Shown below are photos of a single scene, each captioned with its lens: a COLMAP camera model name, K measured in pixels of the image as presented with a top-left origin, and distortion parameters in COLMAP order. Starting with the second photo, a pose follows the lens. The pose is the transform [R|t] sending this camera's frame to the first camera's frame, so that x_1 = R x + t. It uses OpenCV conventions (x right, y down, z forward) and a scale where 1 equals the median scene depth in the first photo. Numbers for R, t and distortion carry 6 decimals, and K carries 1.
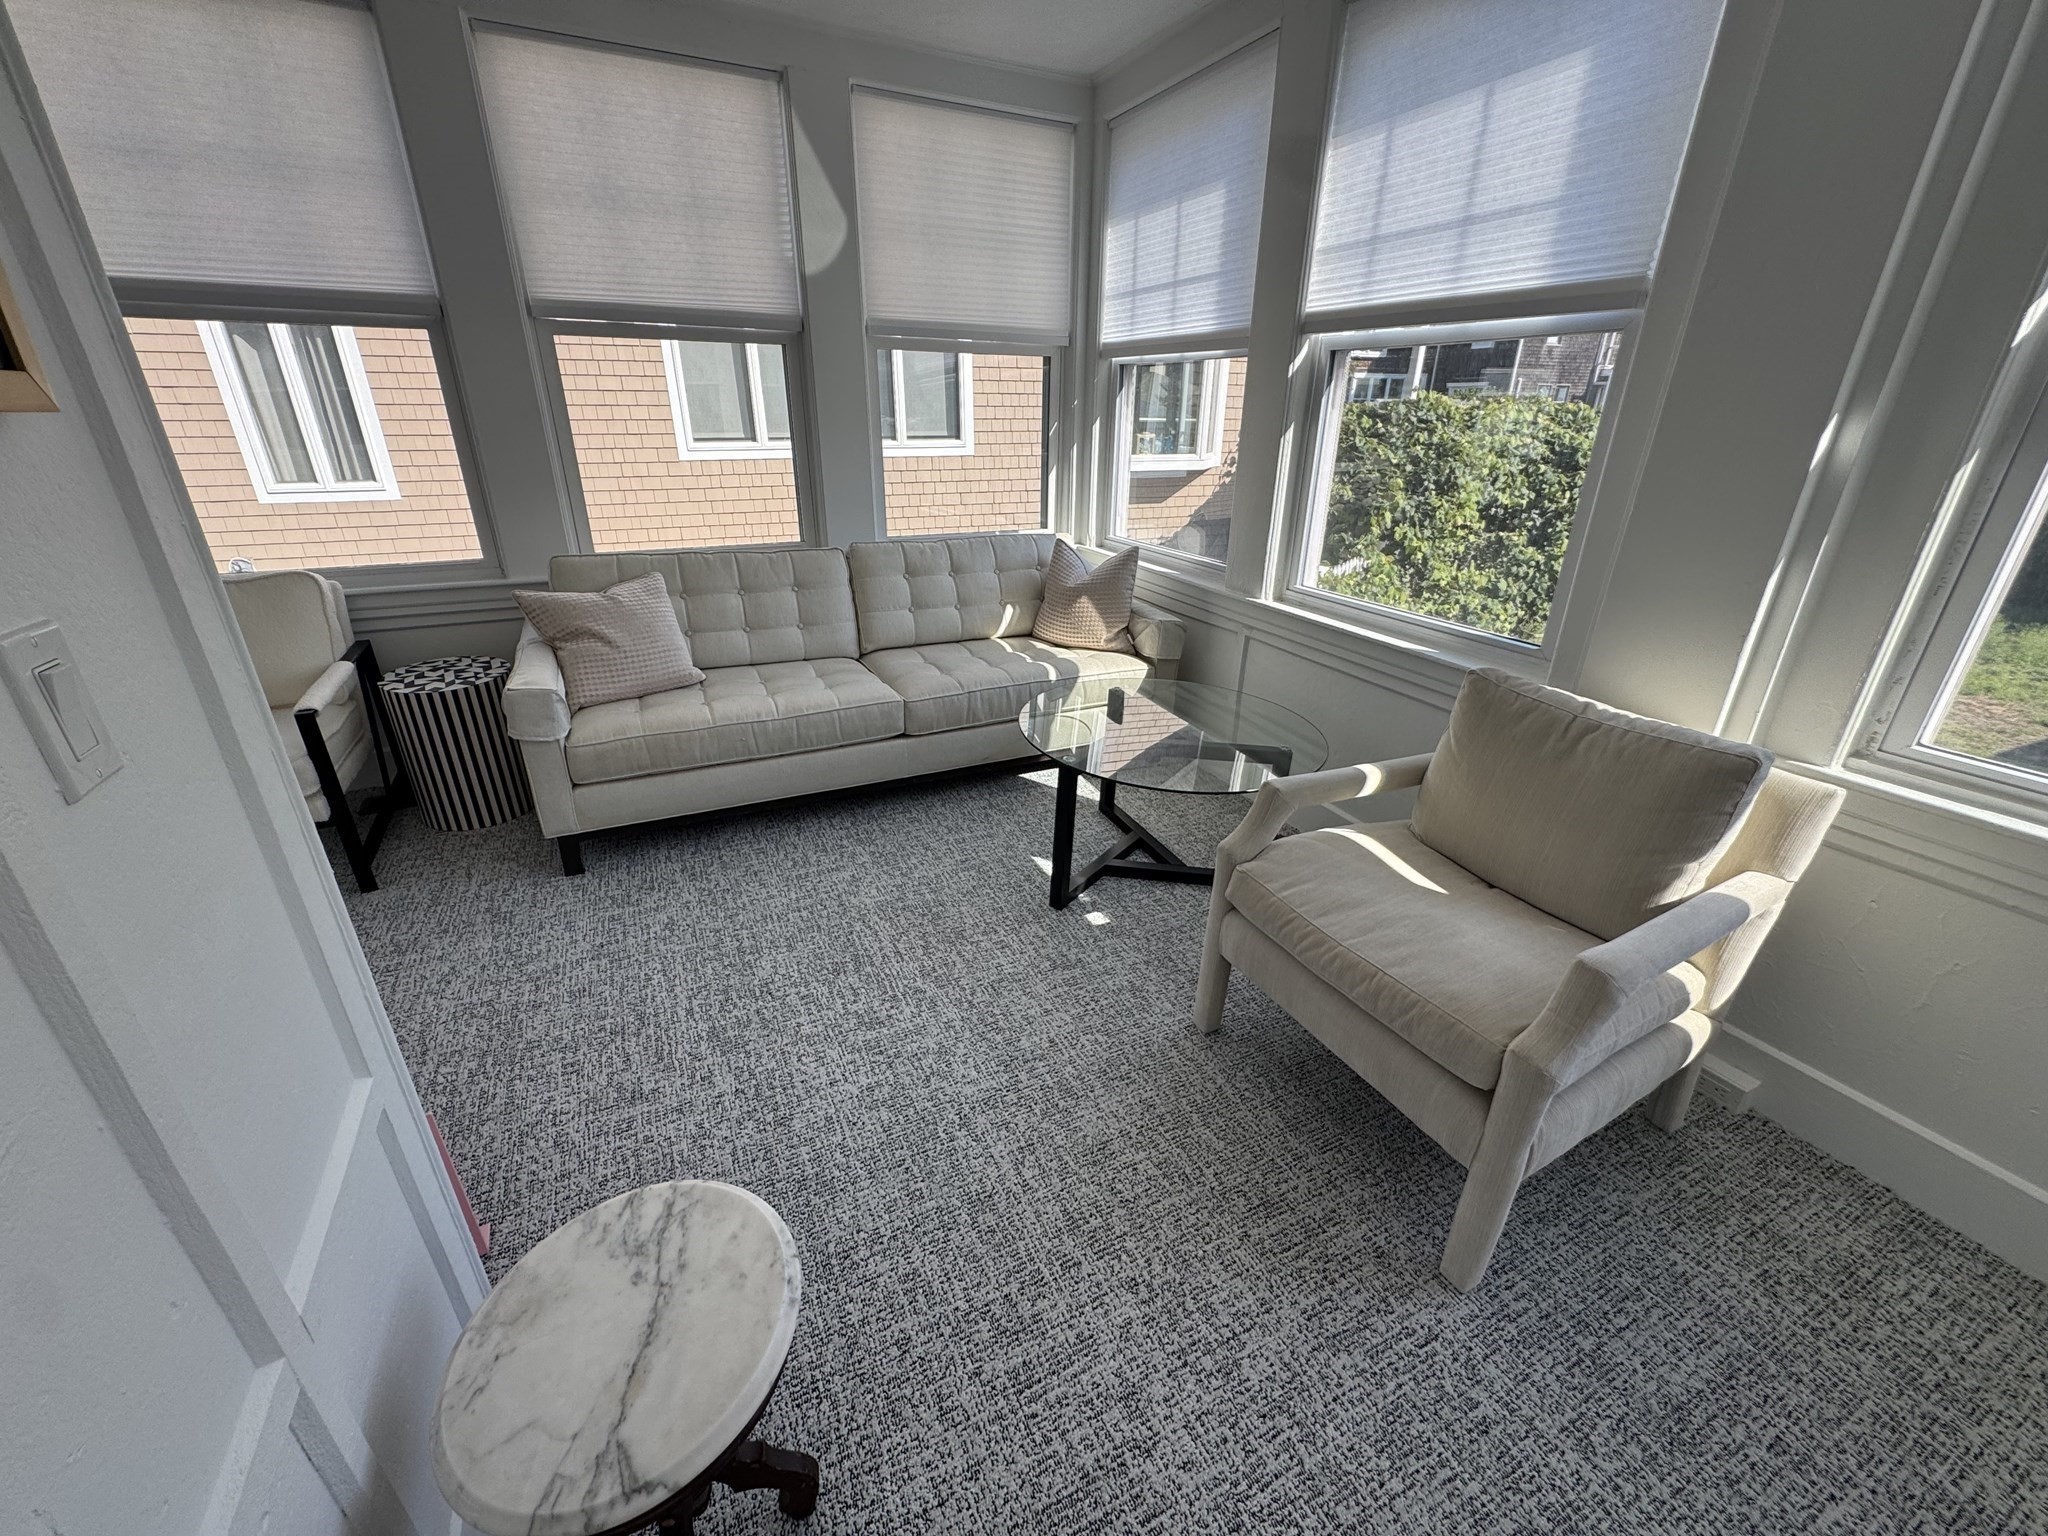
lens RADIAL K [[823.7, 0, 1024.3], [0, 823.7, 770.0], [0, 0, 1]] dist [0.002839, -0.000409]
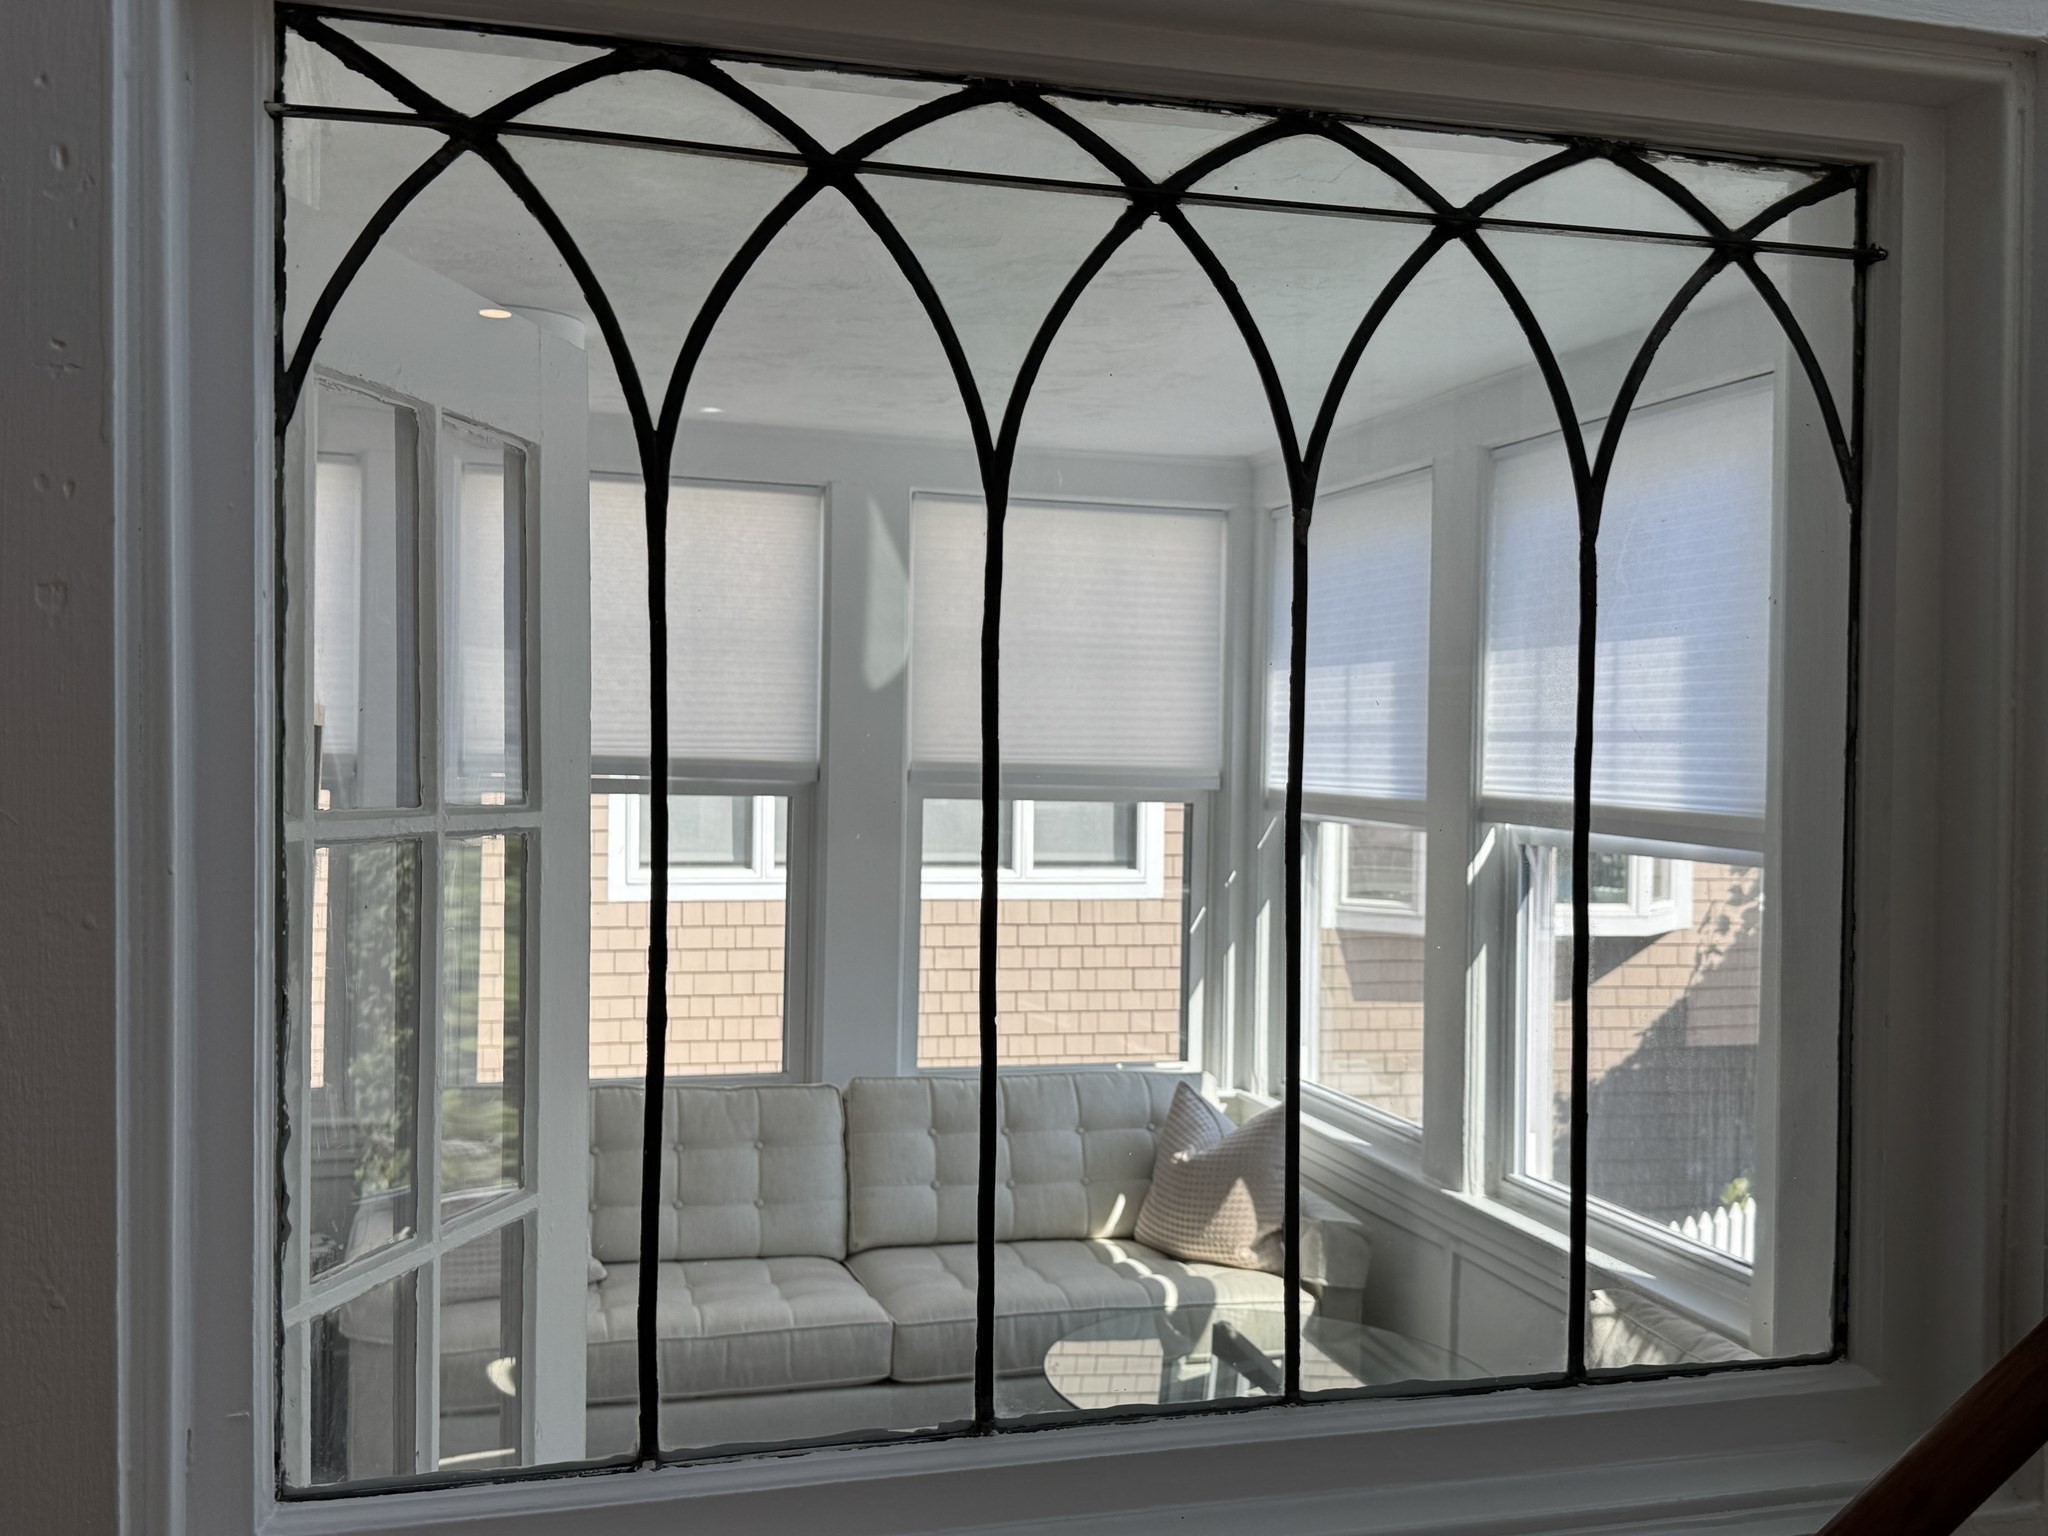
lens RADIAL K [[2056.1, 0, 1023.9], [0, 2056.1, 773.1], [0, 0, 1]] dist [0.146694, 0.000000]
pose [[0.985450, 0.010412, -0.169649, 0.209498], [-0.076061, 0.919619, -0.385378, 0.128942], [0.152000, 0.392674, 0.907030, -0.588561]]
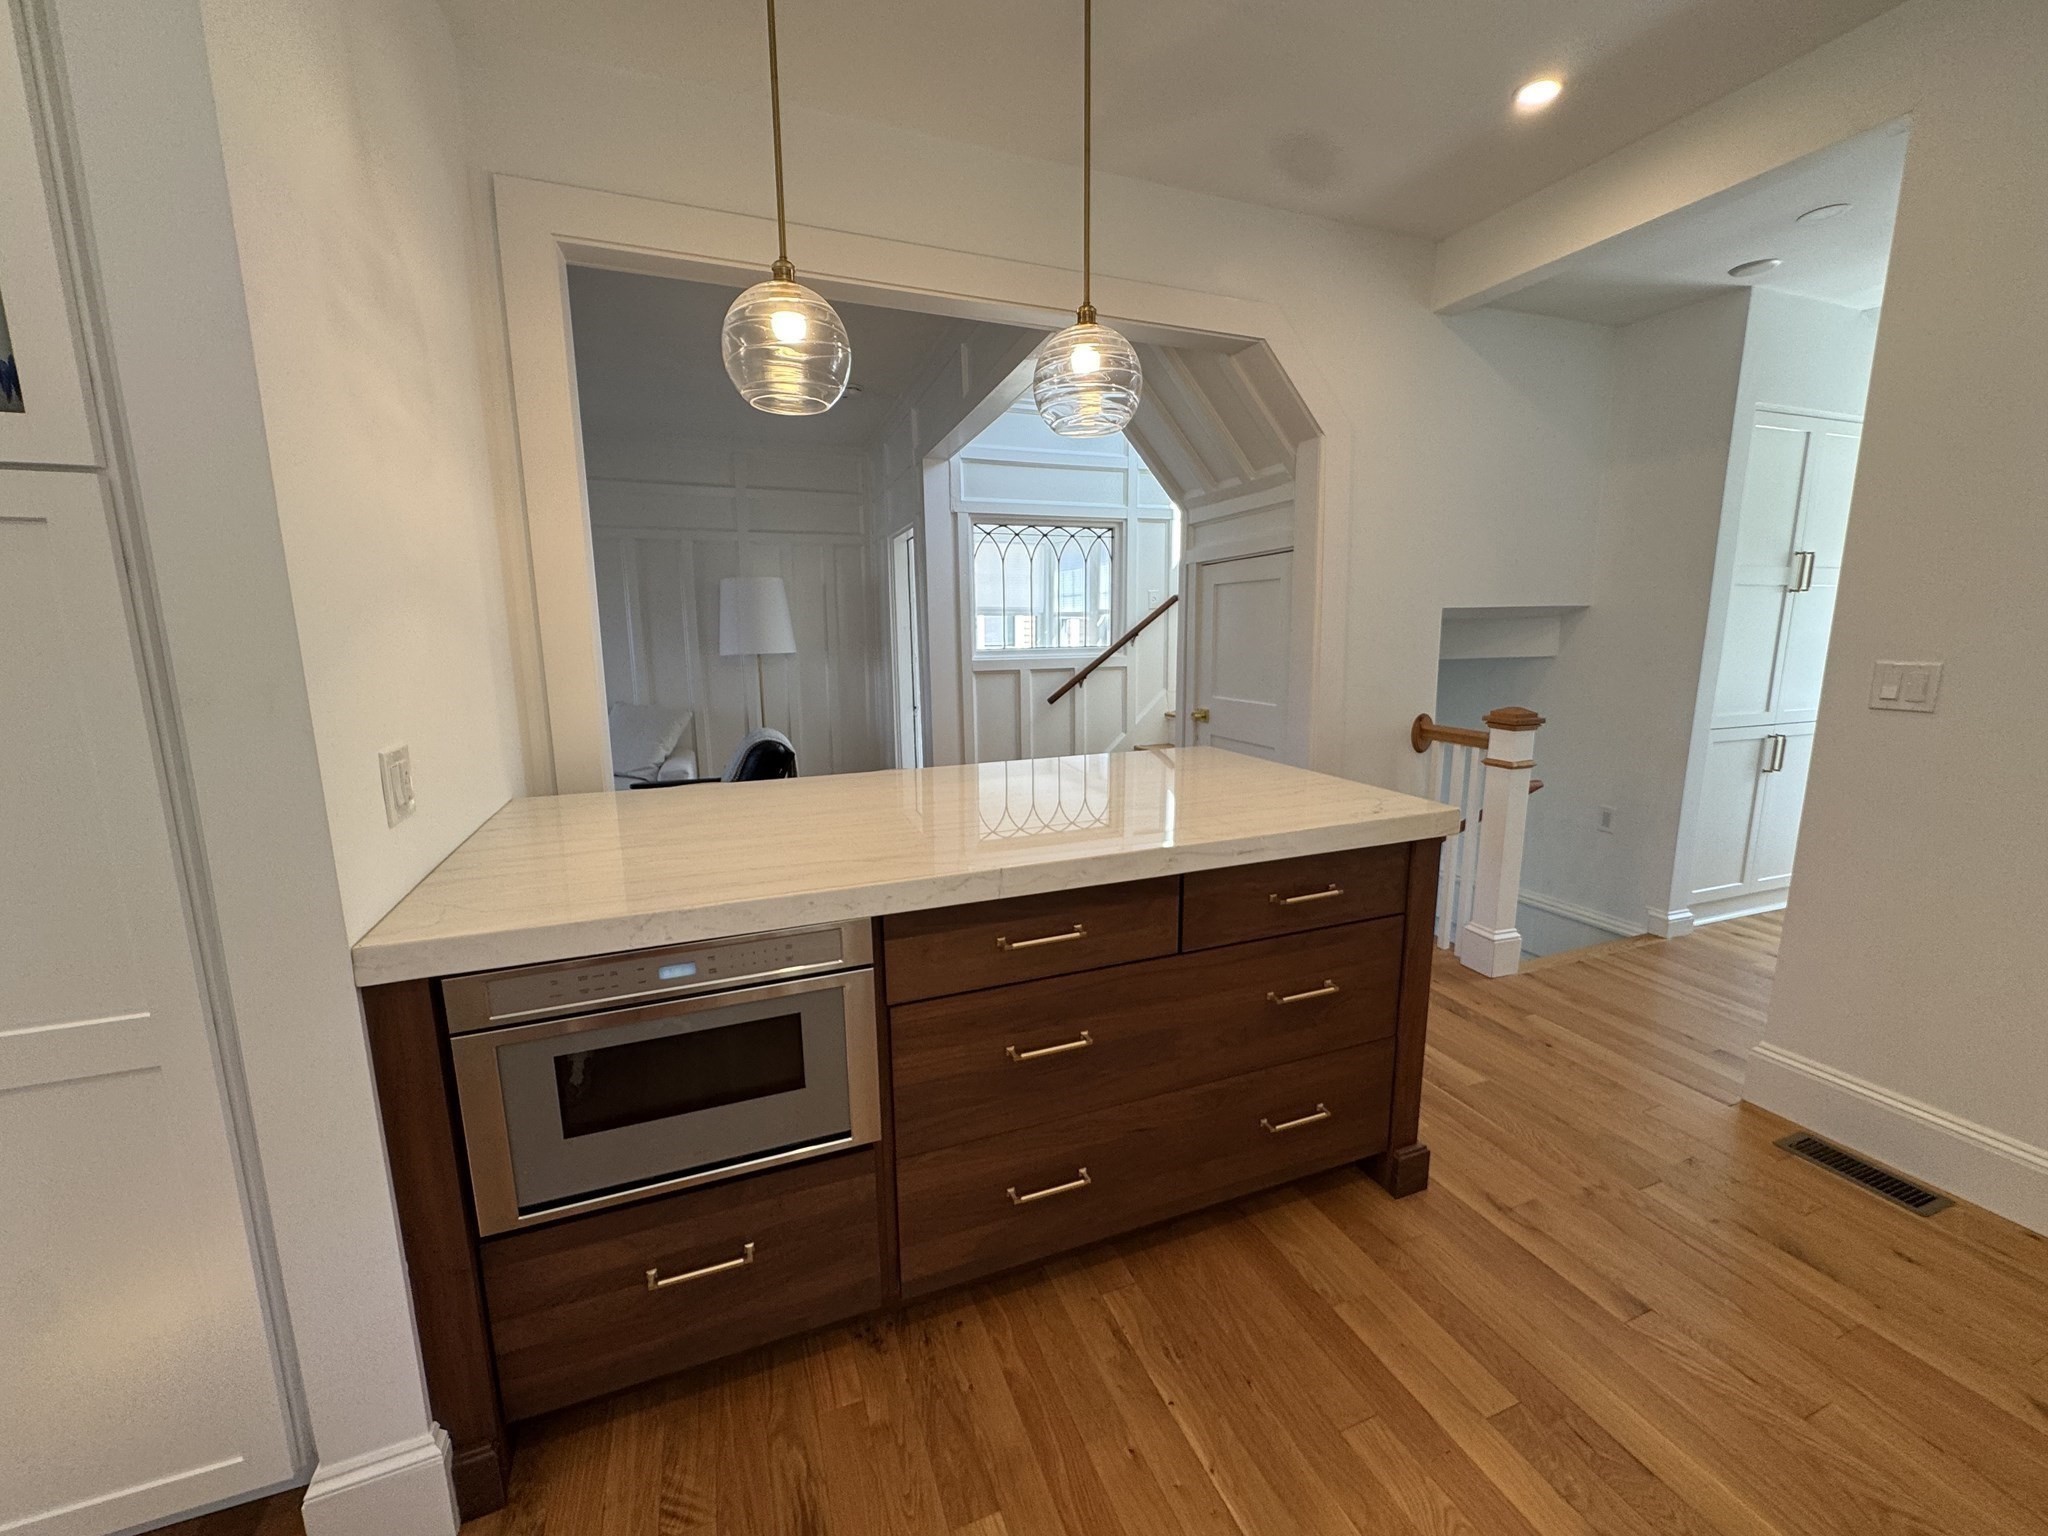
lens RADIAL K [[823.7, 0, 1027.8], [0, 823.7, 767.2], [0, 0, 1]] dist [0.002839, -0.000409]
pose [[0.997456, -0.001494, -0.071264, 0.380180], [-0.015791, 0.970306, -0.241364, 2.714405], [0.069508, 0.241876, 0.967814, -5.635617]]
